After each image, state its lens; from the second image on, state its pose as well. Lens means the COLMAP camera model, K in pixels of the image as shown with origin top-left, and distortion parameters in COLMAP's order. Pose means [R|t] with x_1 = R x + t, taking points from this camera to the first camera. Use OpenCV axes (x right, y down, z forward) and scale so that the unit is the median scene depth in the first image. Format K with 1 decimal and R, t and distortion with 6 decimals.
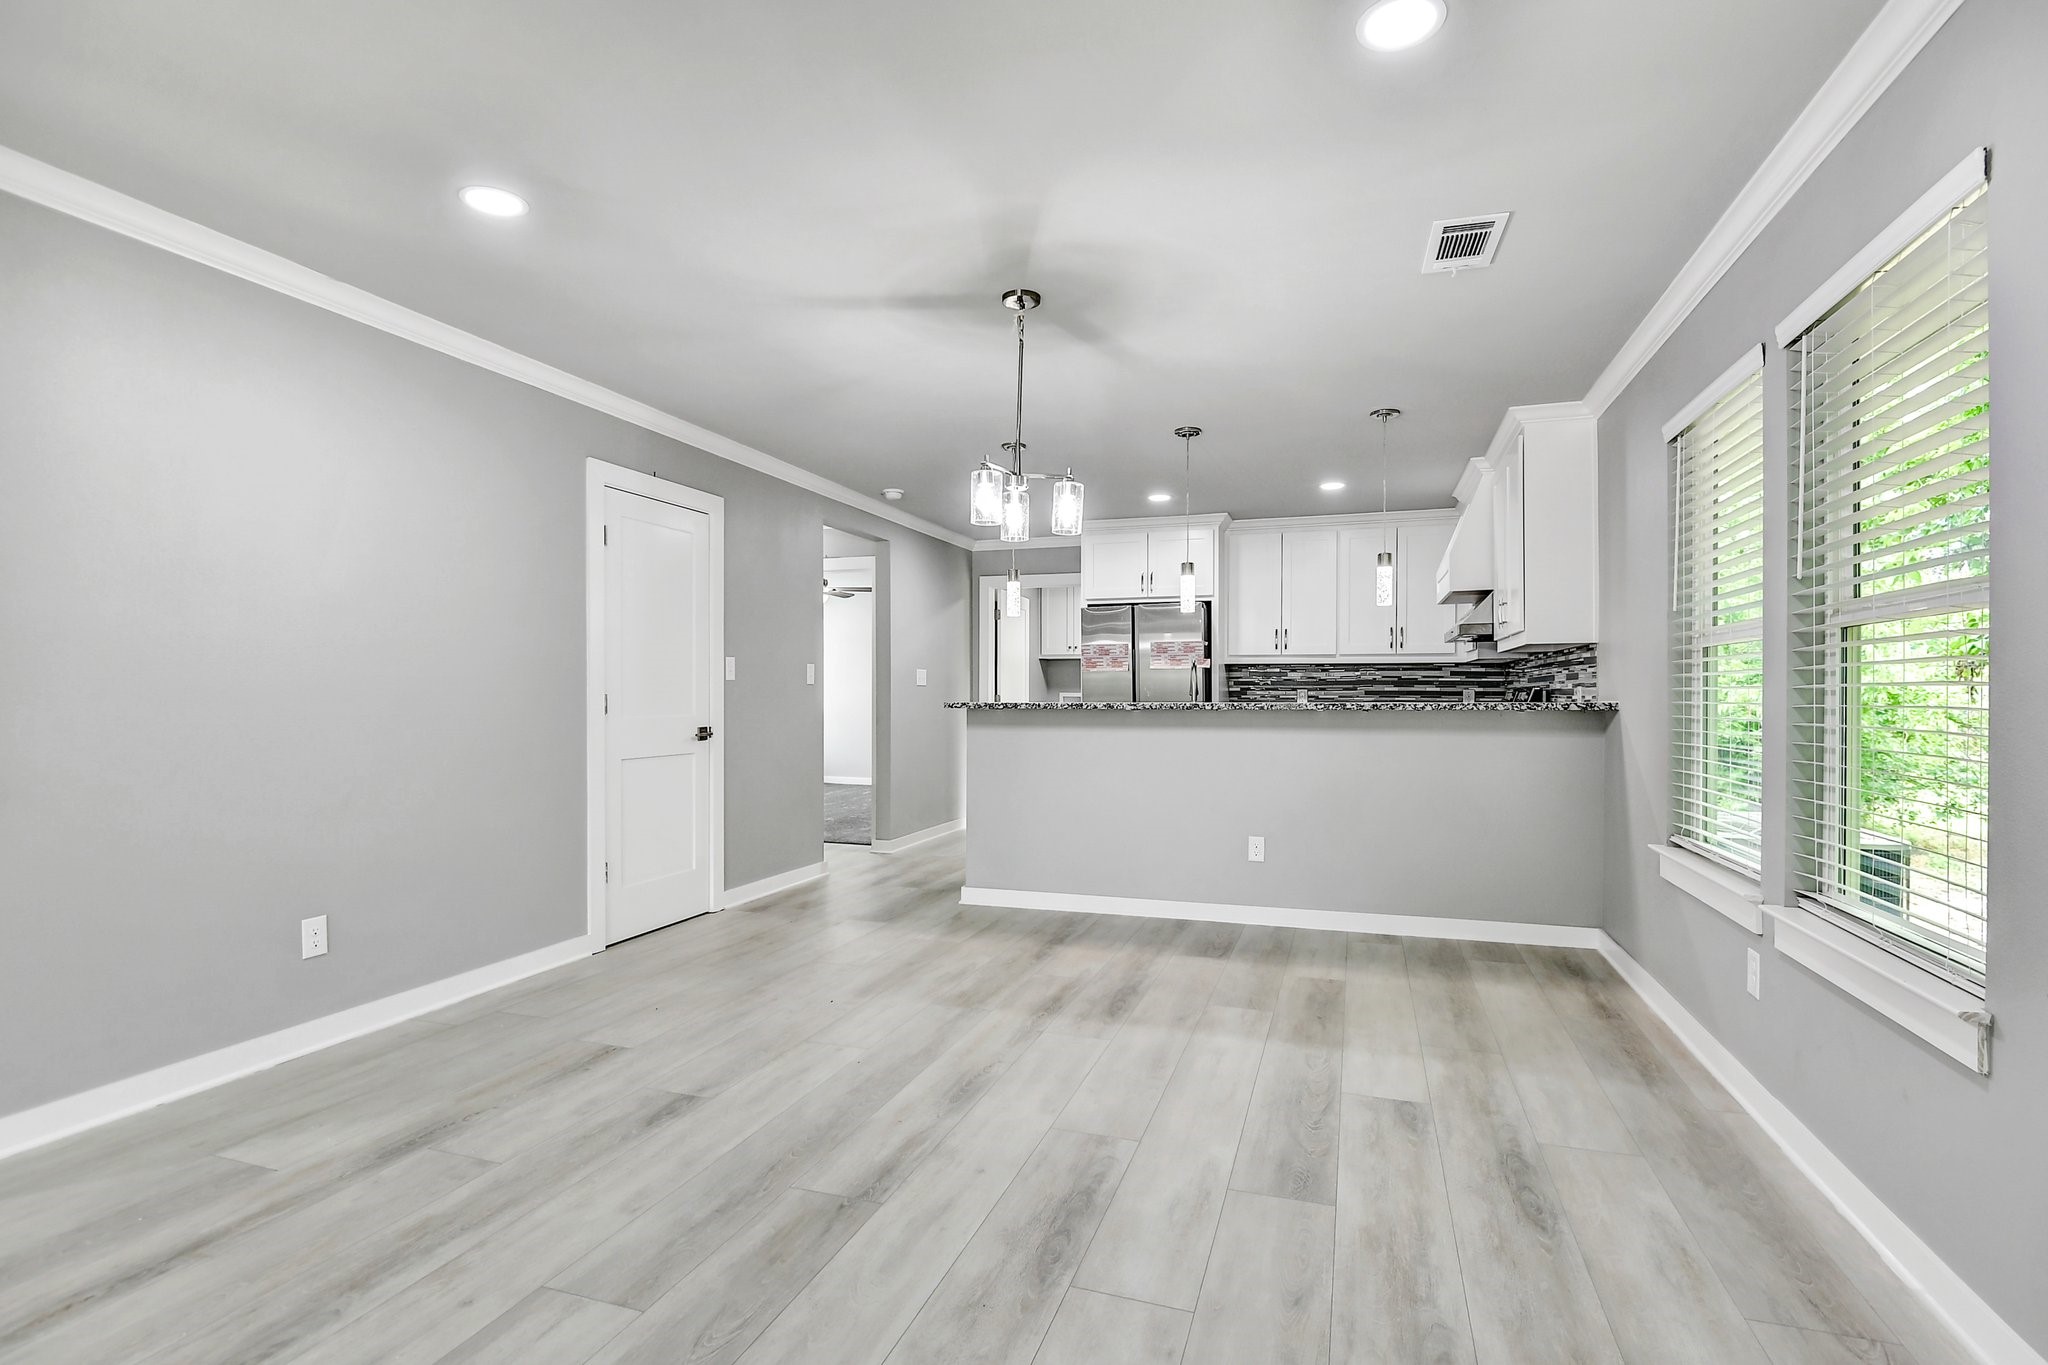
lens RADIAL K [[984.2, 0, 1023.1], [0, 984.2, 697.9], [0, 0, 1]] dist [-0.001229, -0.000377]
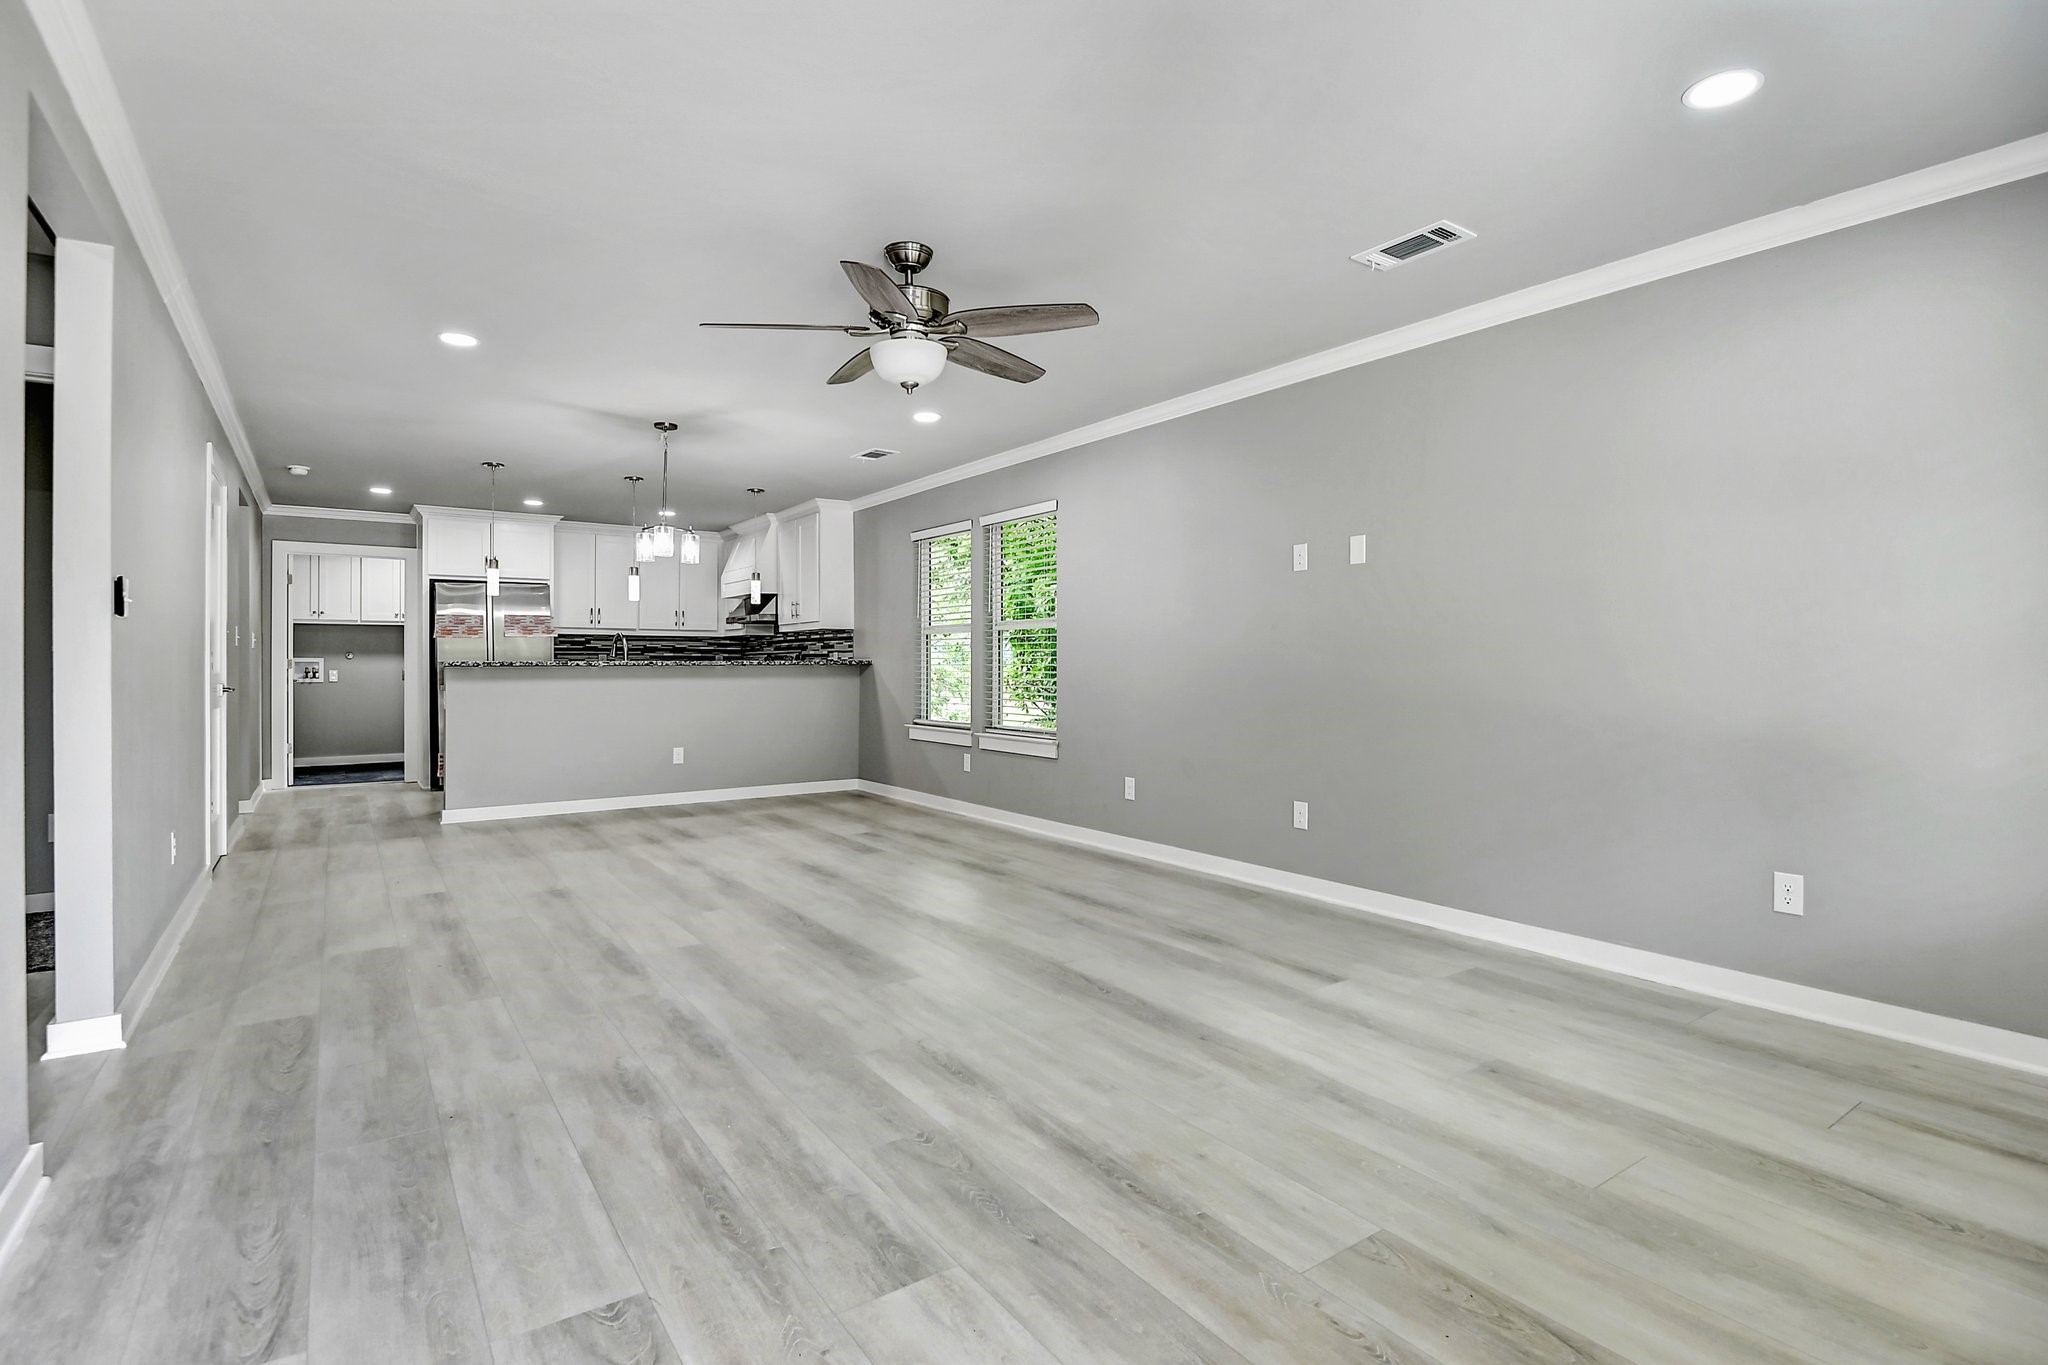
lens RADIAL K [[1043.2, 0, 990.8], [0, 1043.2, 656.7], [0, 0, 1]] dist [0.000000, -0.000136]
pose [[0.622367, 0.005018, 0.782709, -0.509955], [0.005325, 0.999929, -0.010645, 0.012357], [-0.782707, 0.010793, 0.622296, -0.280351]]
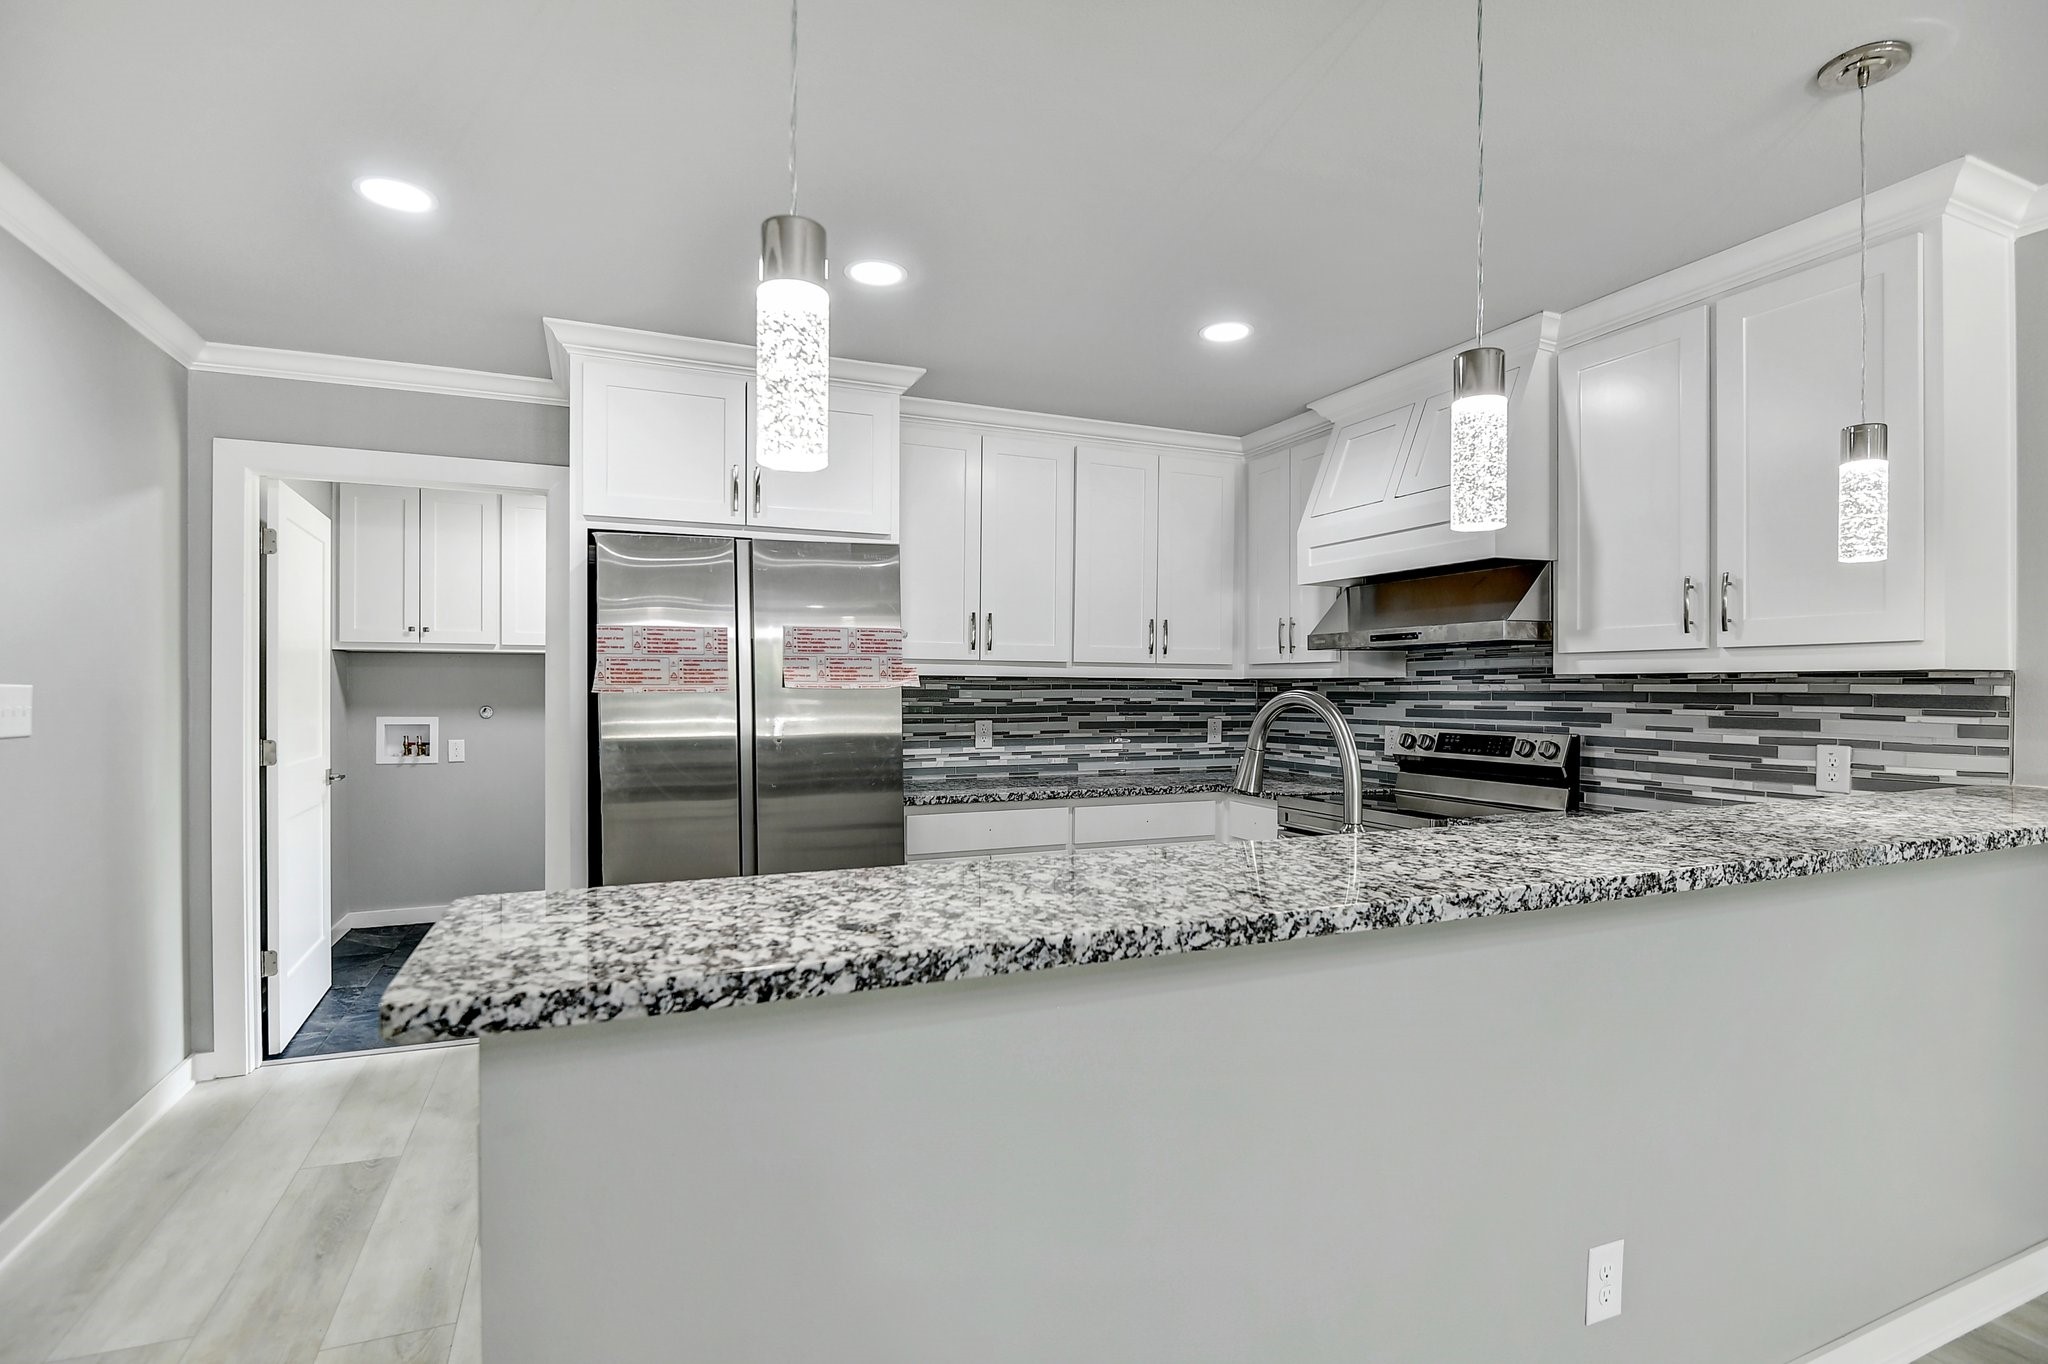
lens RADIAL K [[954.5, 0, 1024.0], [0, 954.5, 682.0], [0, 0, 1]] dist [0.002098, 0.000202]
pose [[0.731724, 0.002933, 0.681594, -0.081008], [0.002046, 0.999977, -0.006500, -0.029270], [-0.681598, 0.006151, 0.731701, 0.617733]]
